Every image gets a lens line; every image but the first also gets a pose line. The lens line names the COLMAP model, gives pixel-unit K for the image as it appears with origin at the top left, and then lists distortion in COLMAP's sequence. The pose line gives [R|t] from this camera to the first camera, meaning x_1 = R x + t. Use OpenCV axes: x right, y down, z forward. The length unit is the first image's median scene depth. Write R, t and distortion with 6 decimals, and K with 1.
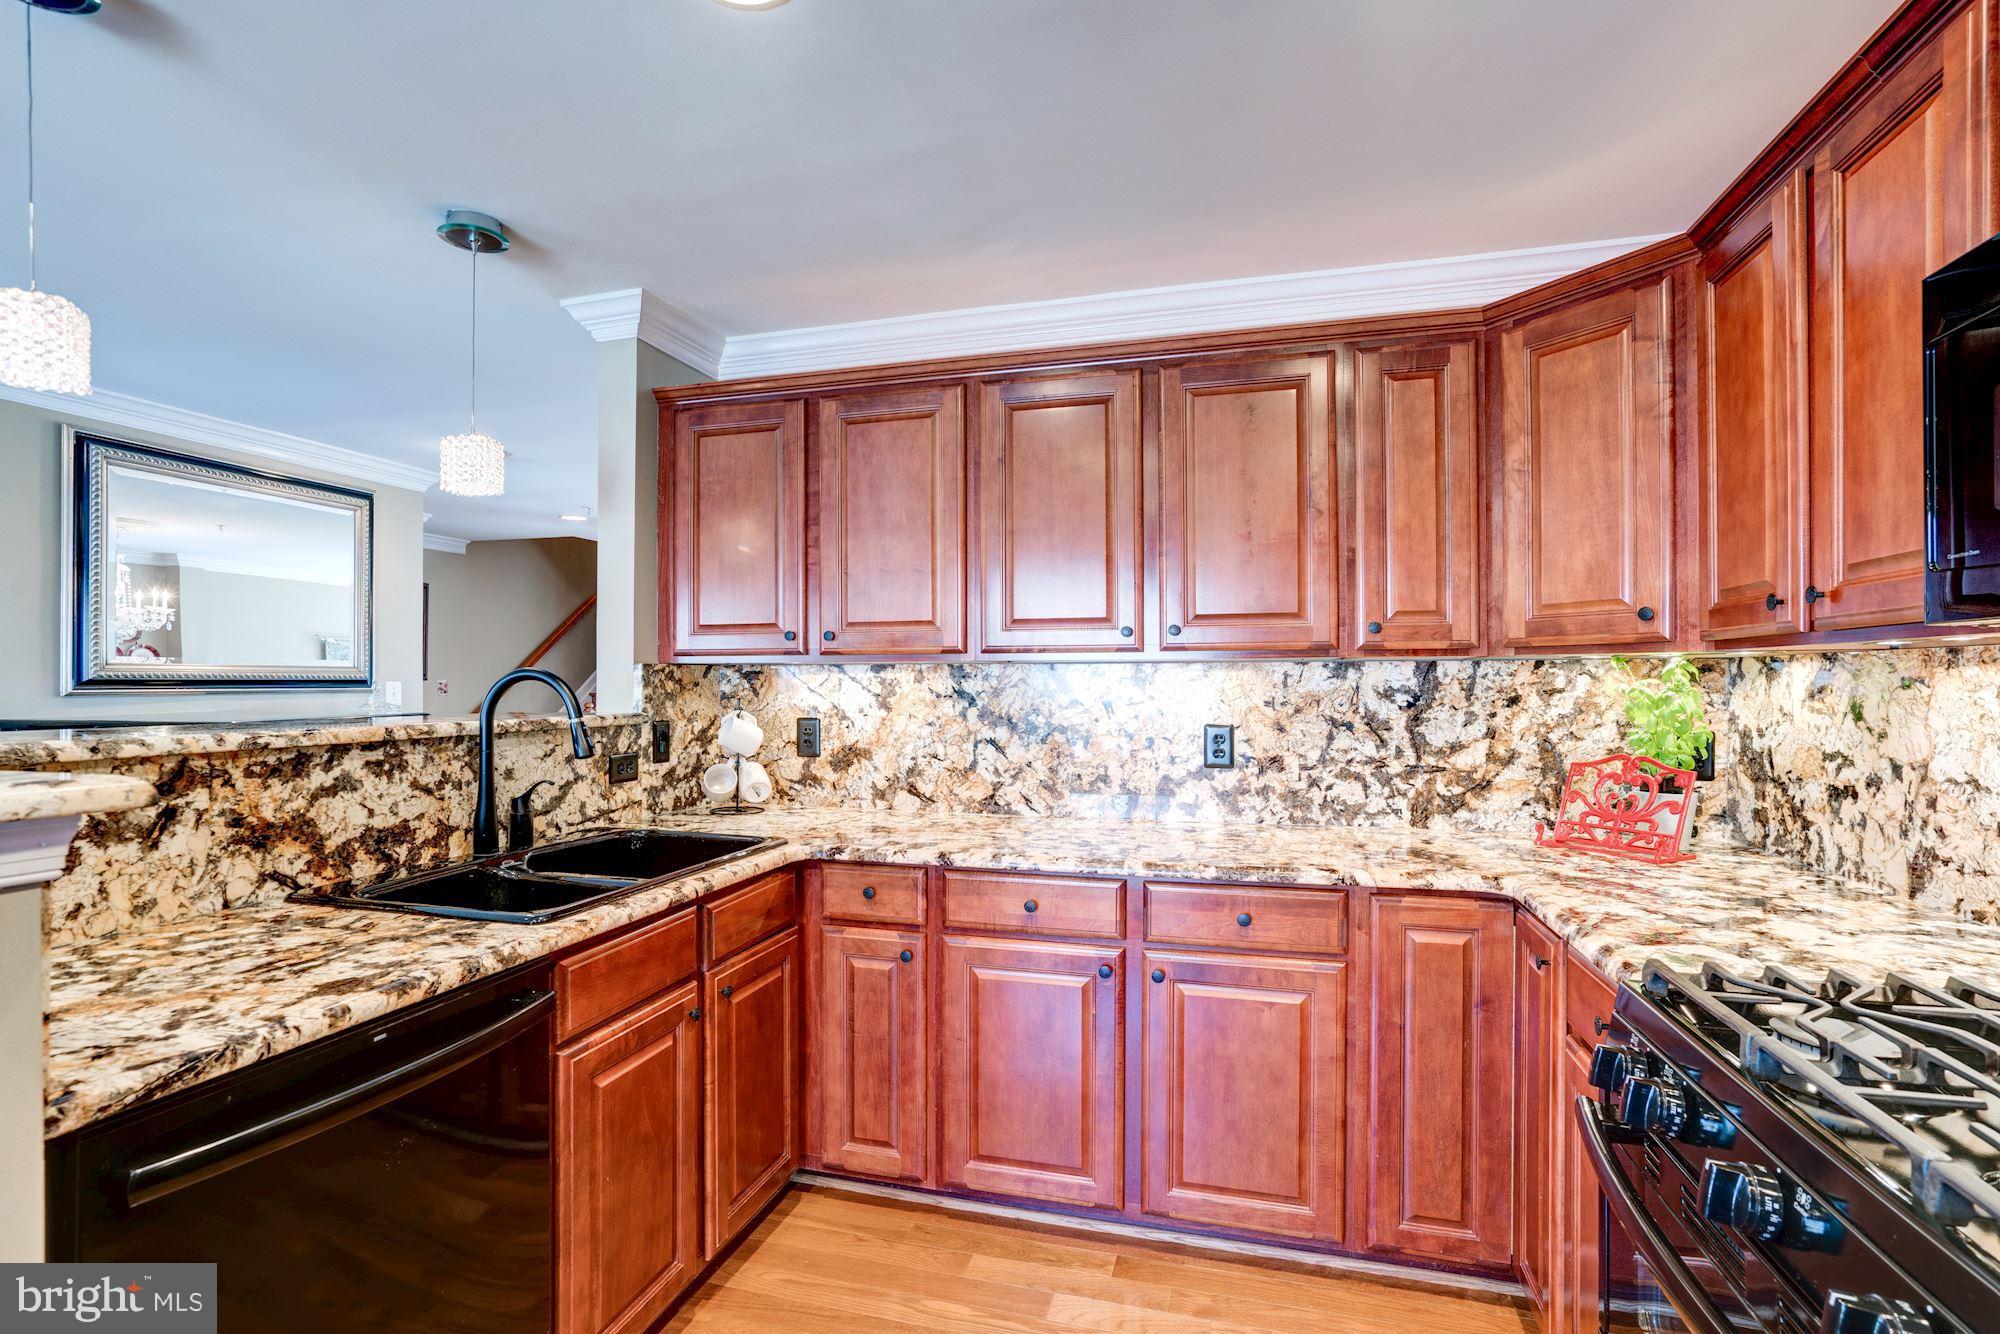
lens RADIAL K [[926.4, 0, 1019.1], [0, 926.4, 681.9], [0, 0, 1]] dist [-0.035029, 0.015679]
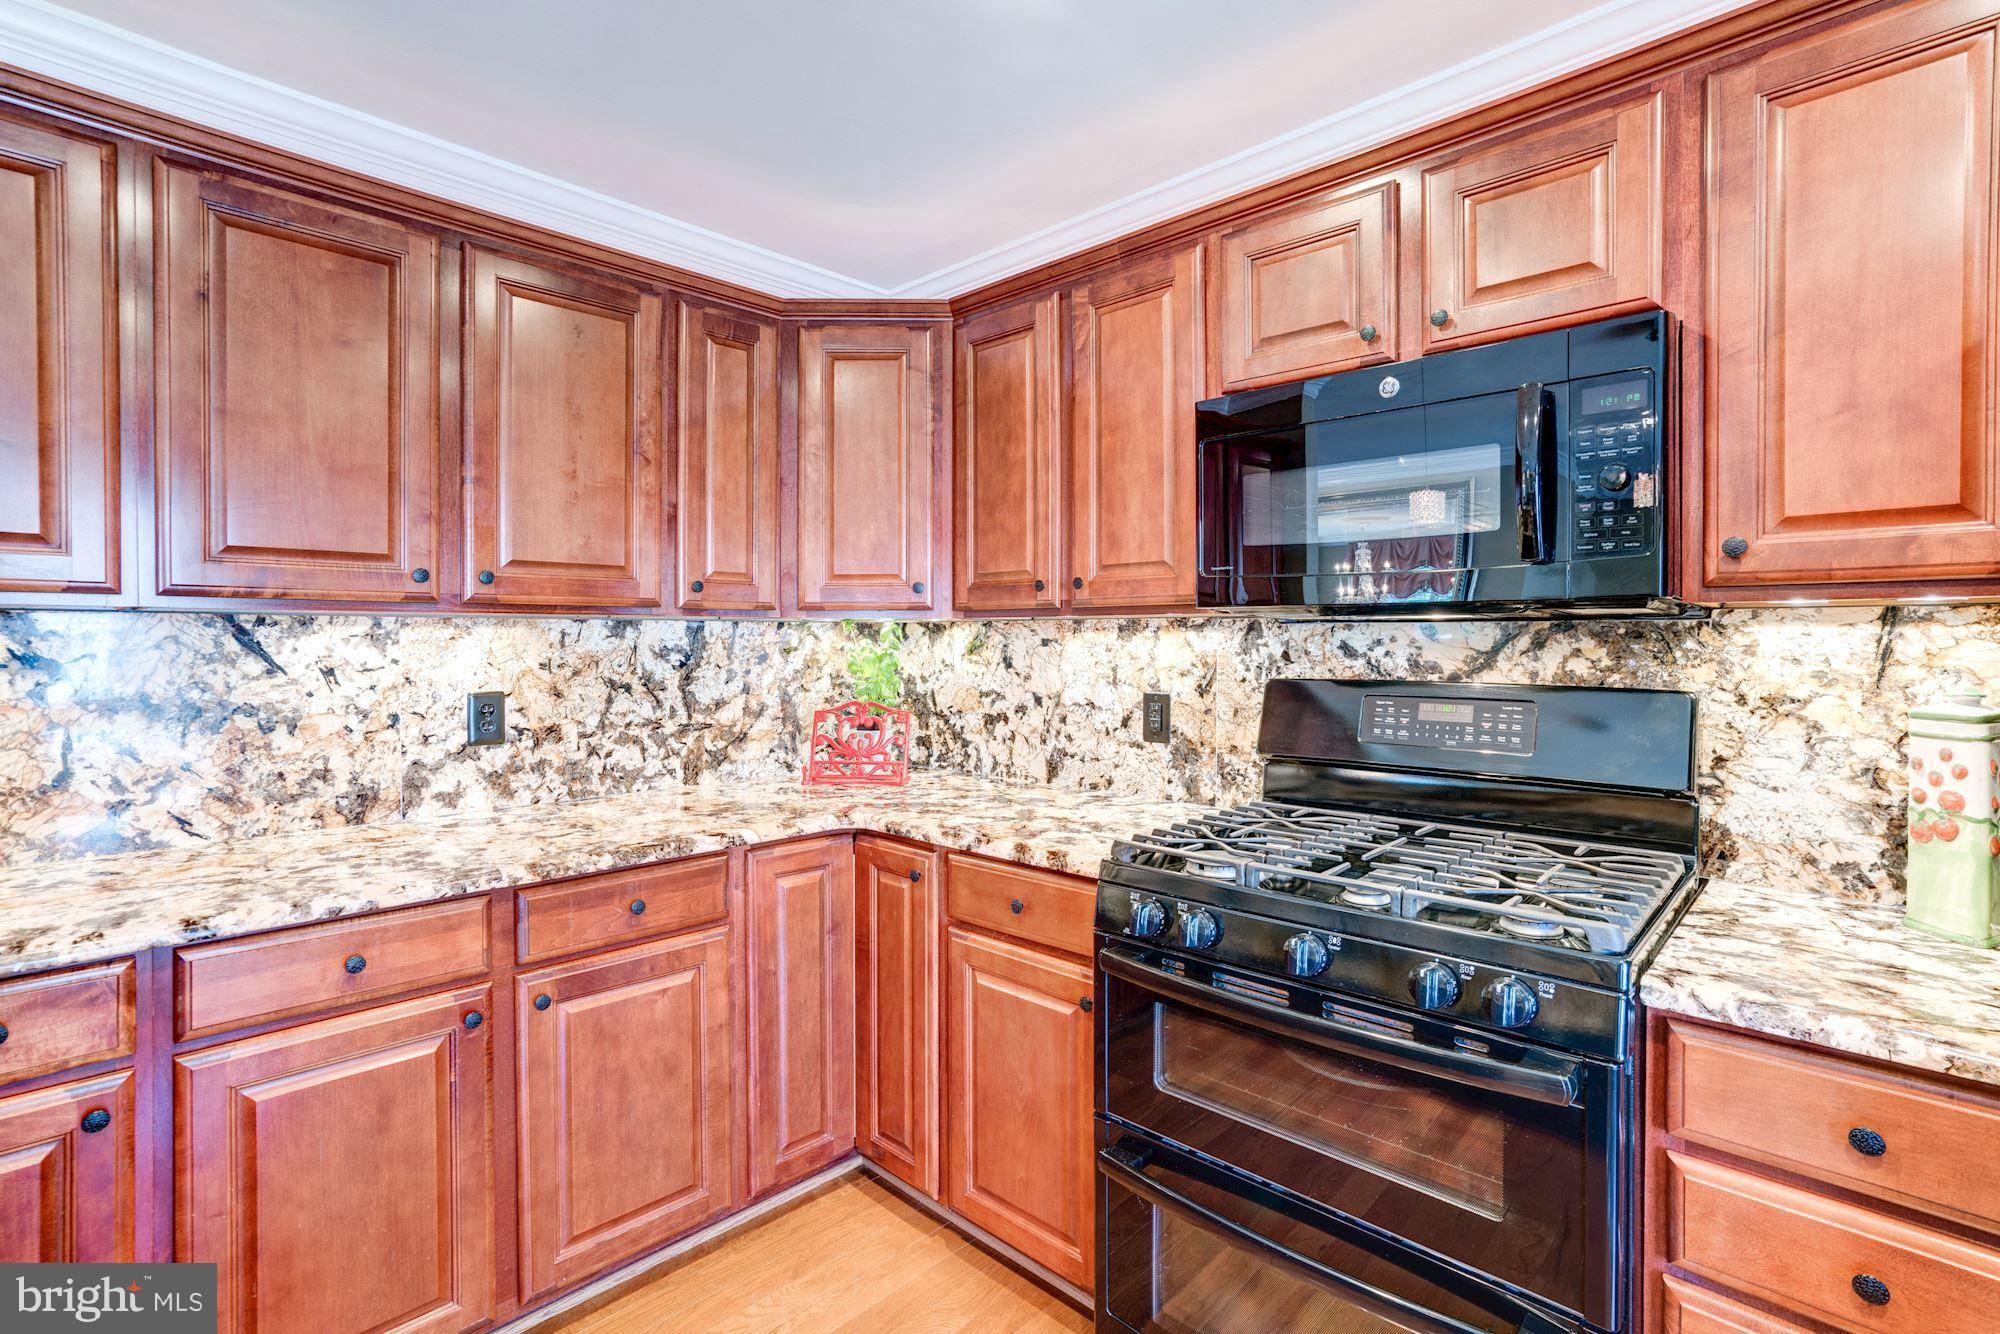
lens RADIAL K [[926.4, 0, 996.9], [0, 926.4, 645.5], [0, 0, 1]] dist [-0.035029, 0.015679]
pose [[0.498979, -0.002867, 0.866610, -0.322879], [-0.001372, 0.999991, 0.004099, -0.000047], [-0.866613, -0.003234, 0.498970, 0.229988]]
